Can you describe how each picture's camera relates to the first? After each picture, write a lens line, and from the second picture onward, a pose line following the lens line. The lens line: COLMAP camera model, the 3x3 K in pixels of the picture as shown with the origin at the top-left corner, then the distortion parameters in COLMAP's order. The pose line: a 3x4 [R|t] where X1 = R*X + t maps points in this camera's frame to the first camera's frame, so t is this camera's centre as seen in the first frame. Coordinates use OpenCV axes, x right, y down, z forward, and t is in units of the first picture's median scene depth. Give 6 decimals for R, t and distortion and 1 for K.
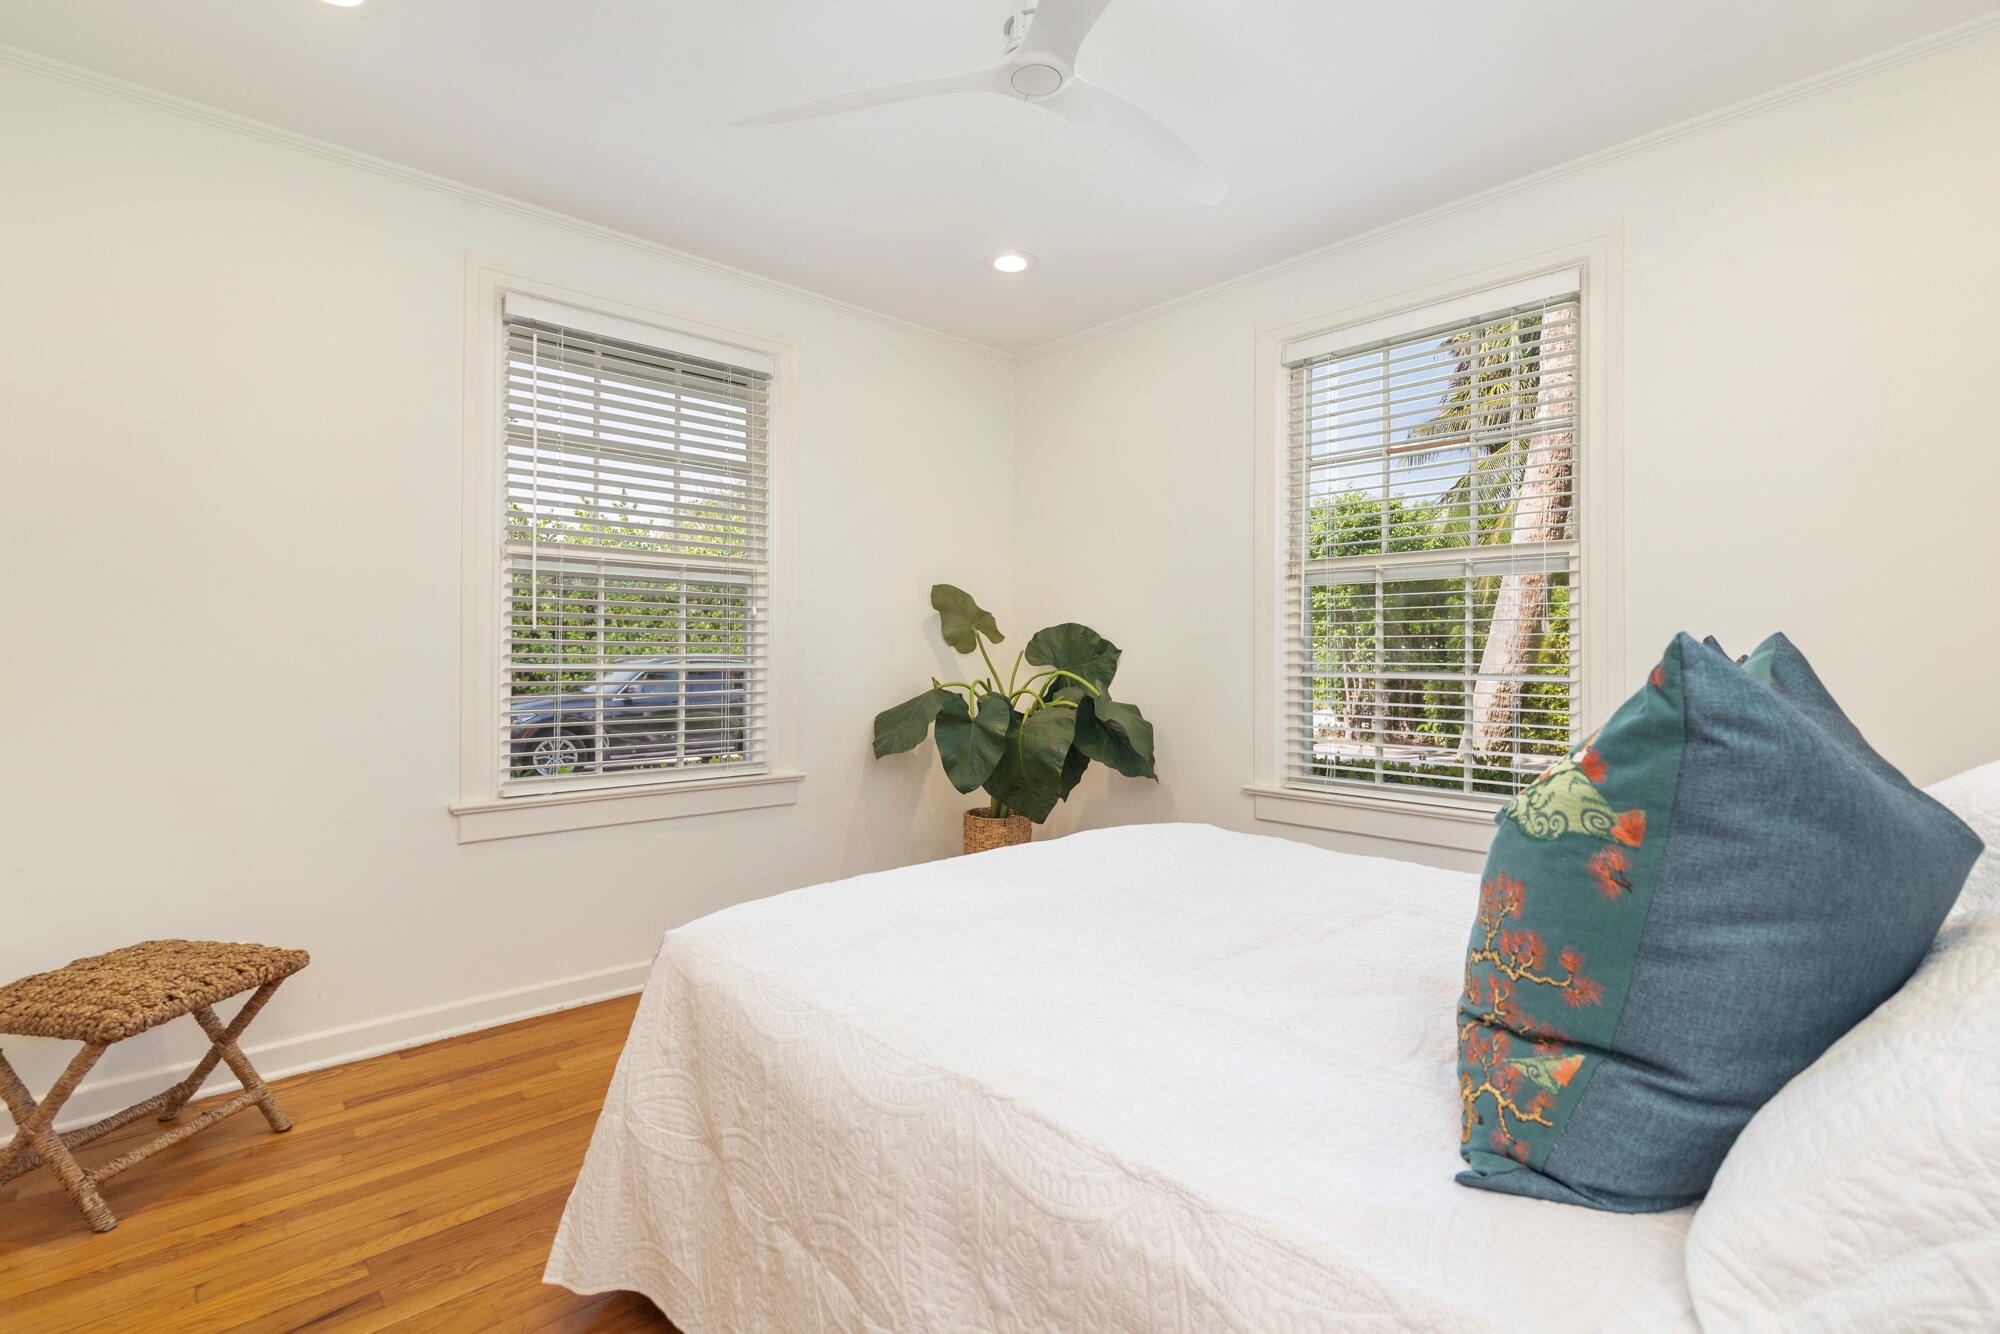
lens RADIAL K [[916.6, 0, 997.8], [0, 916.6, 666.5], [0, 0, 1]] dist [0.004638, 0.000496]
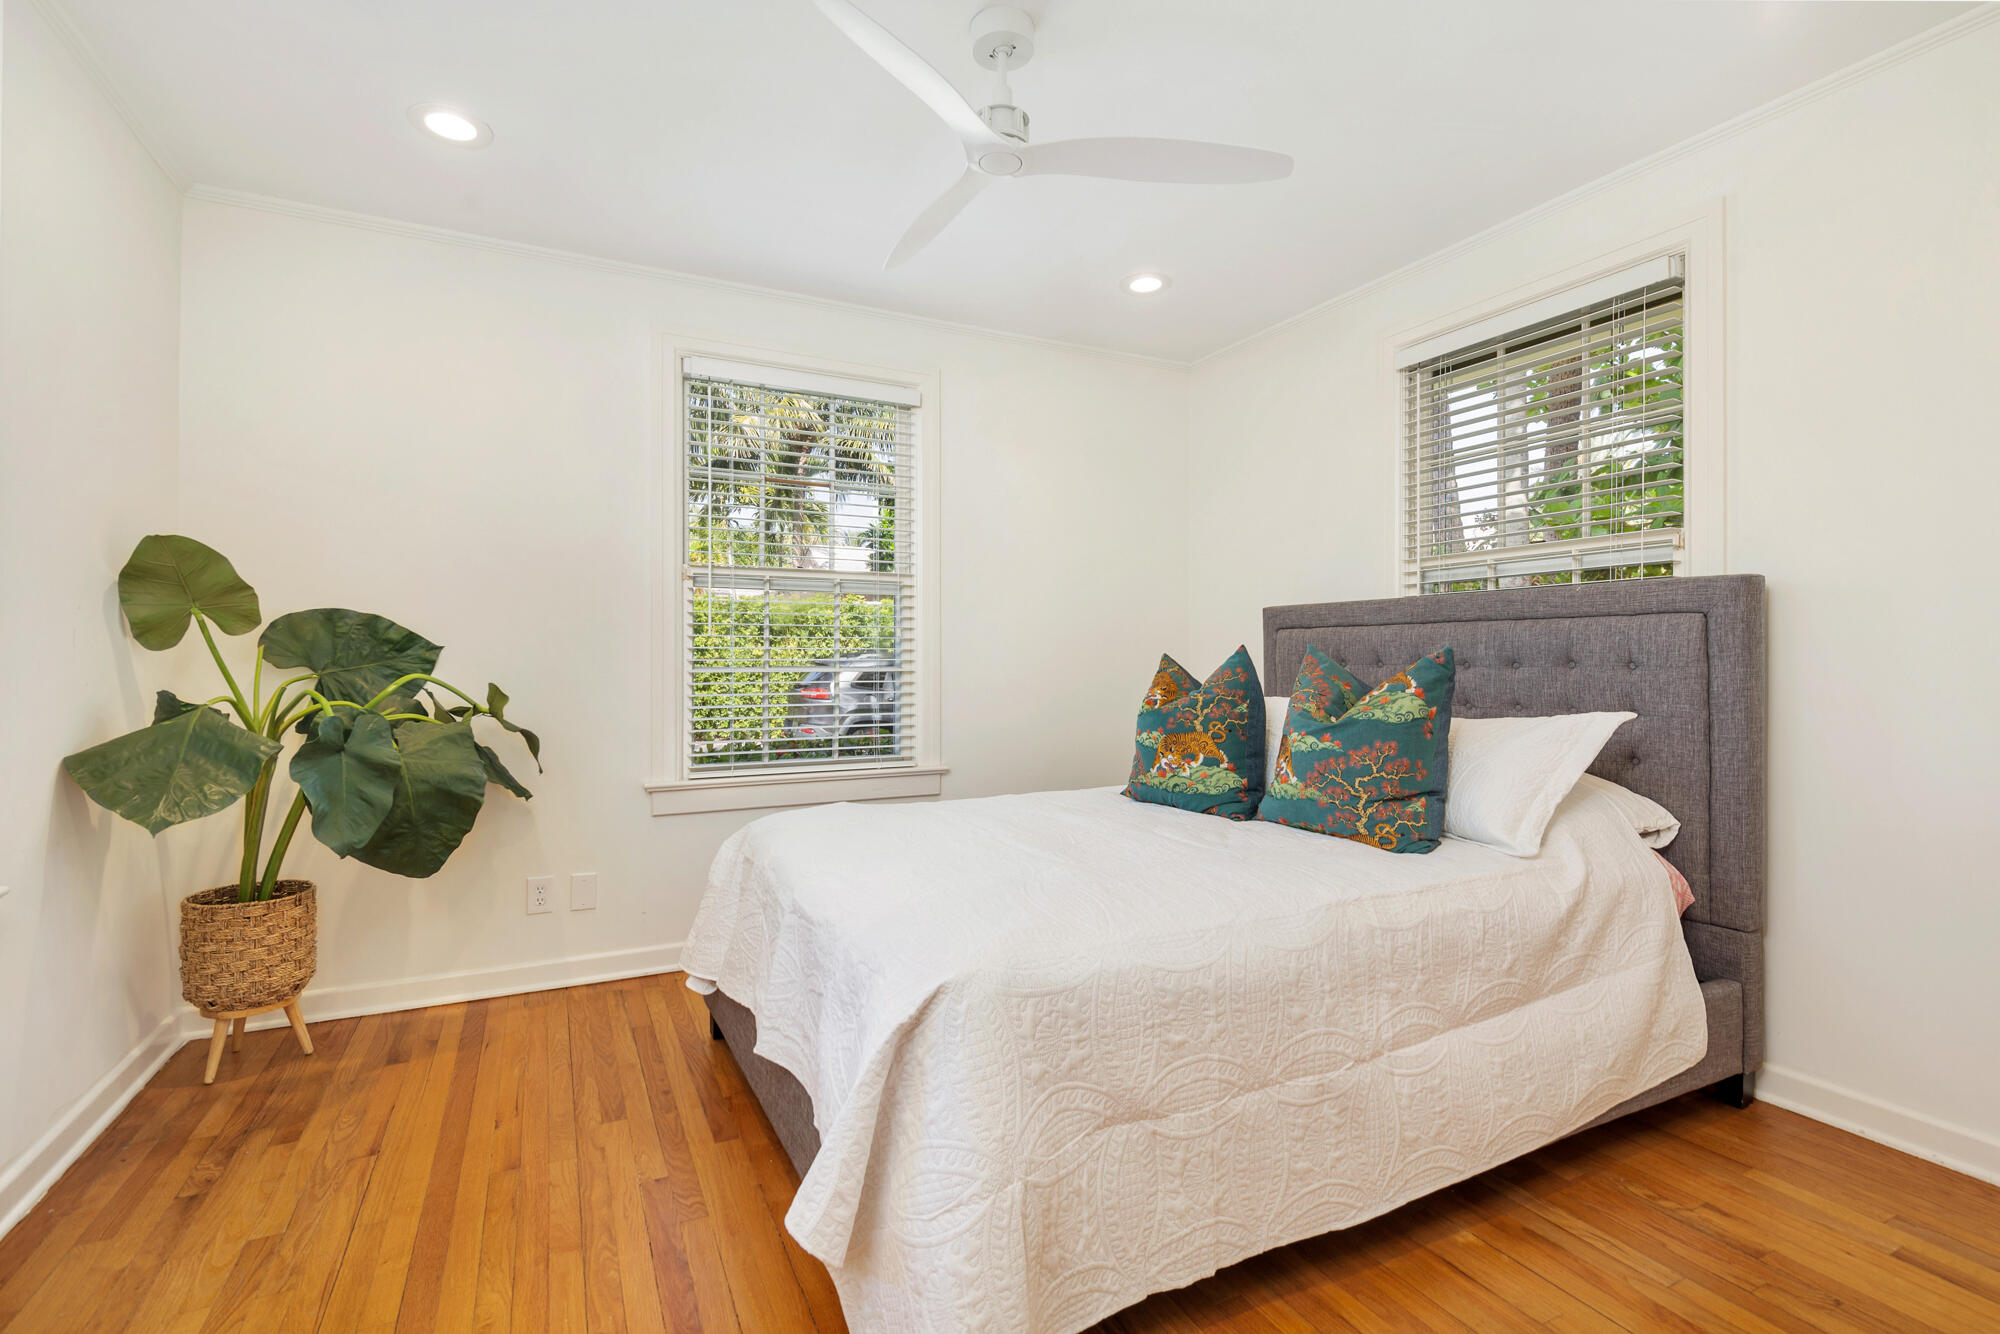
lens RADIAL K [[916.6, 0, 999.8], [0, 916.6, 658.1], [0, 0, 1]] dist [0.004638, 0.000496]
pose [[0.271353, -0.005897, 0.962462, -0.558673], [0.010739, 0.999938, 0.003099, -0.005358], [-0.962420, 0.009495, 0.271399, 0.343137]]
